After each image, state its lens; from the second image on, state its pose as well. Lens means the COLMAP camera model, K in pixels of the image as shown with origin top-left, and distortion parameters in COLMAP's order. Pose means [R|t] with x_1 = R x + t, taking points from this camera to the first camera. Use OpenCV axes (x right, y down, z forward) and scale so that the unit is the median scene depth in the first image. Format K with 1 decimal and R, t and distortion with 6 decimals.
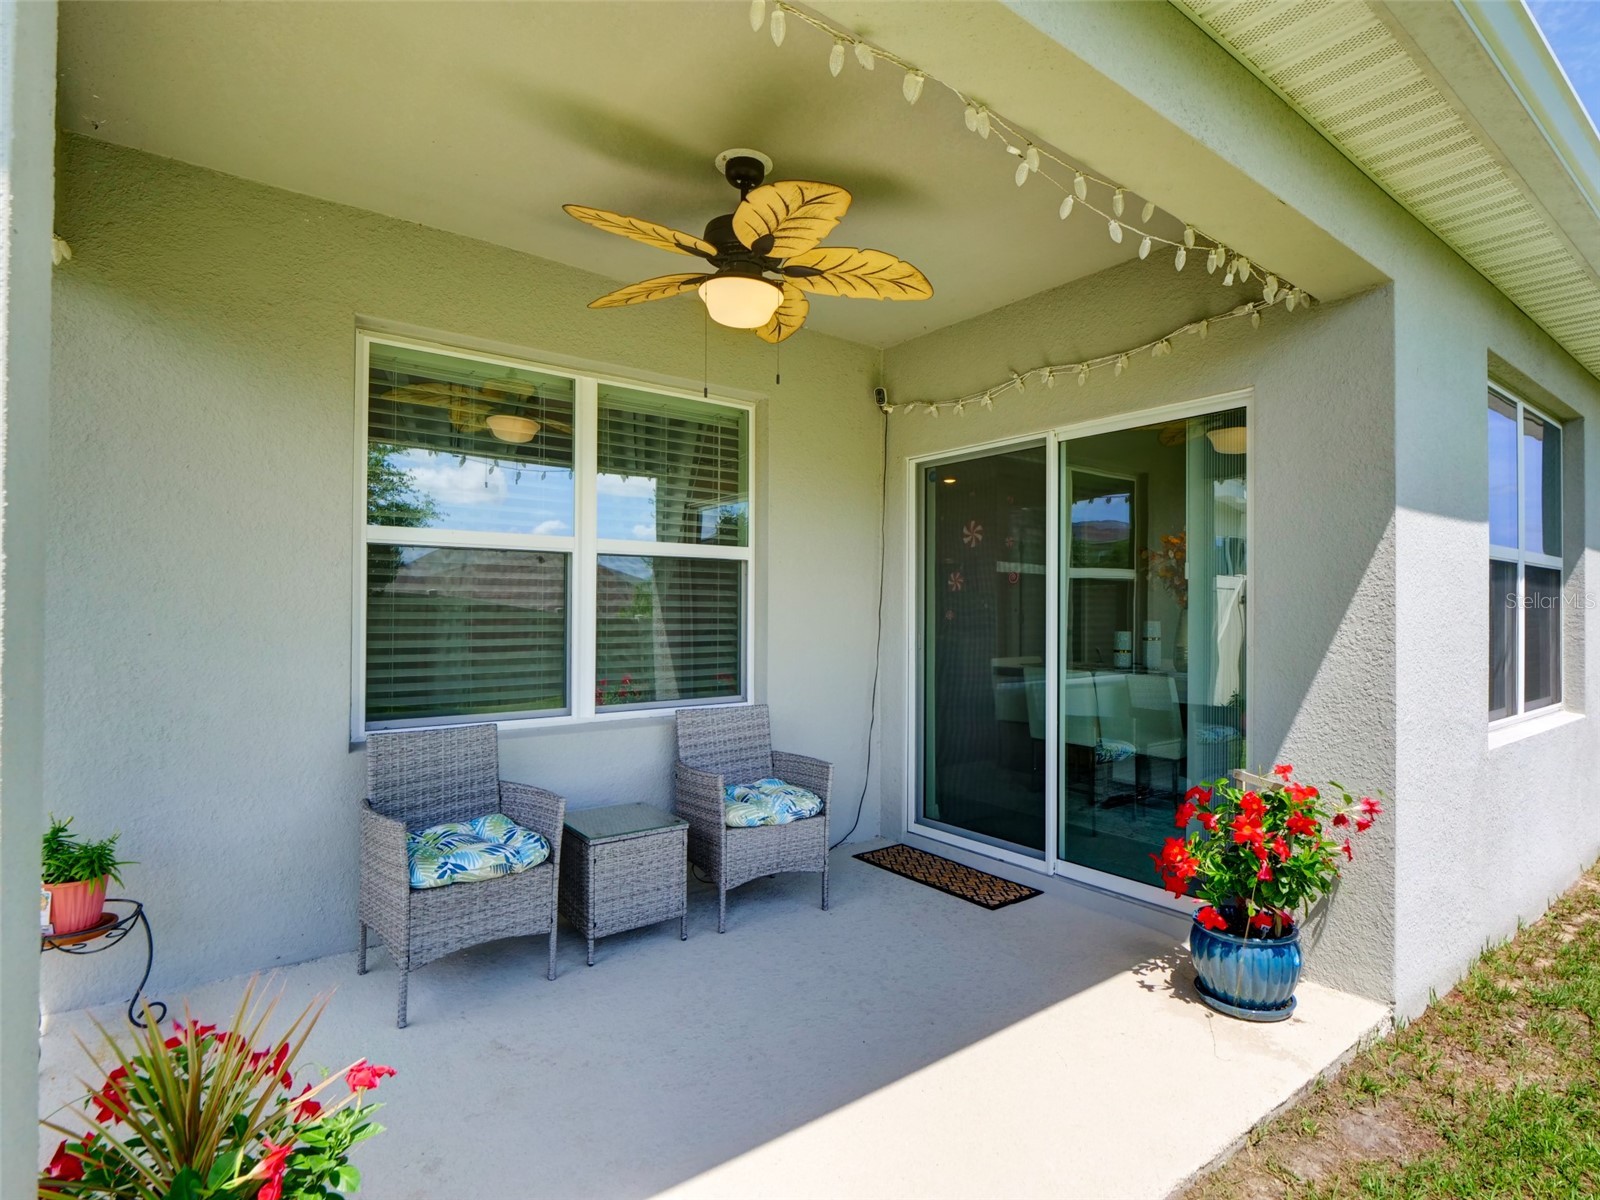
lens RADIAL K [[835.9, 0, 796.0], [0, 835.9, 600.6], [0, 0, 1]] dist [-0.000698, -0.000009]
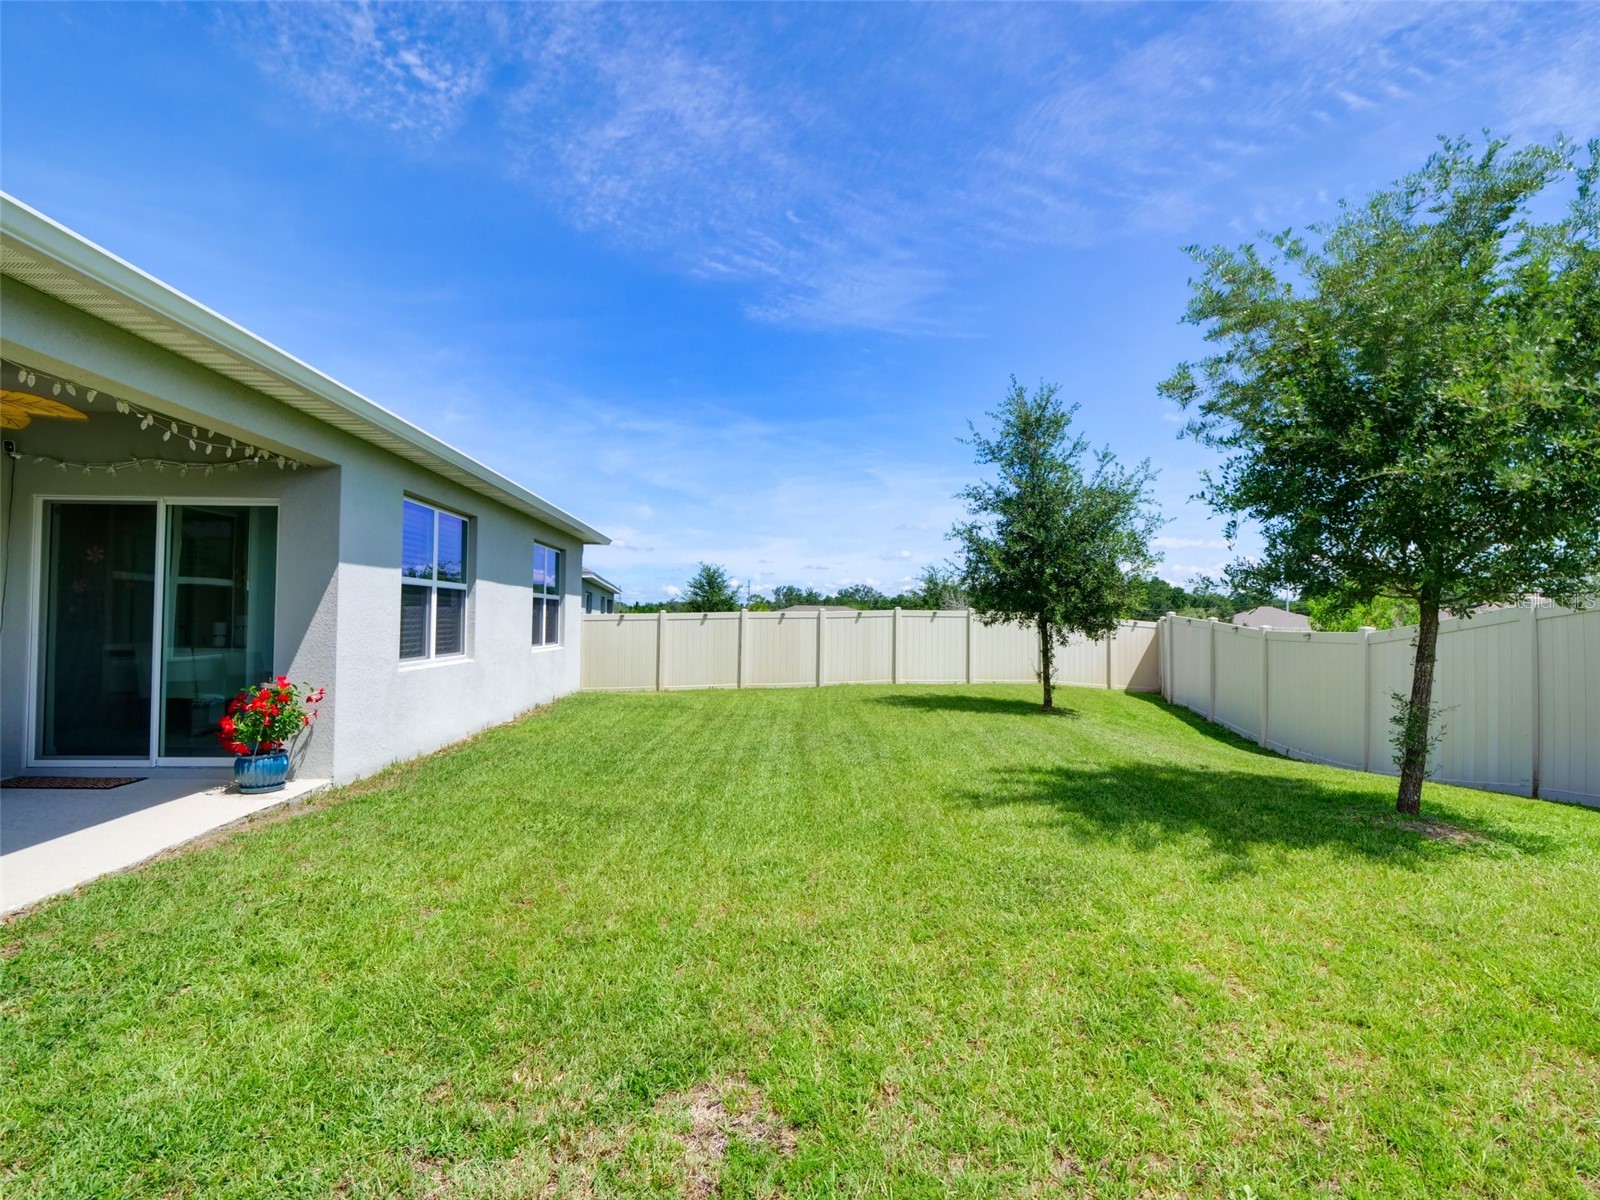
lens RADIAL K [[781.5, 0, 791.1], [0, 781.5, 594.9], [0, 0, 1]] dist [-0.014109, 0.000503]
pose [[0.562933, 0.021249, 0.826229, -0.280011], [-0.013110, 0.999773, -0.016780, -0.002478], [-0.826399, -0.001386, 0.563084, -0.983151]]
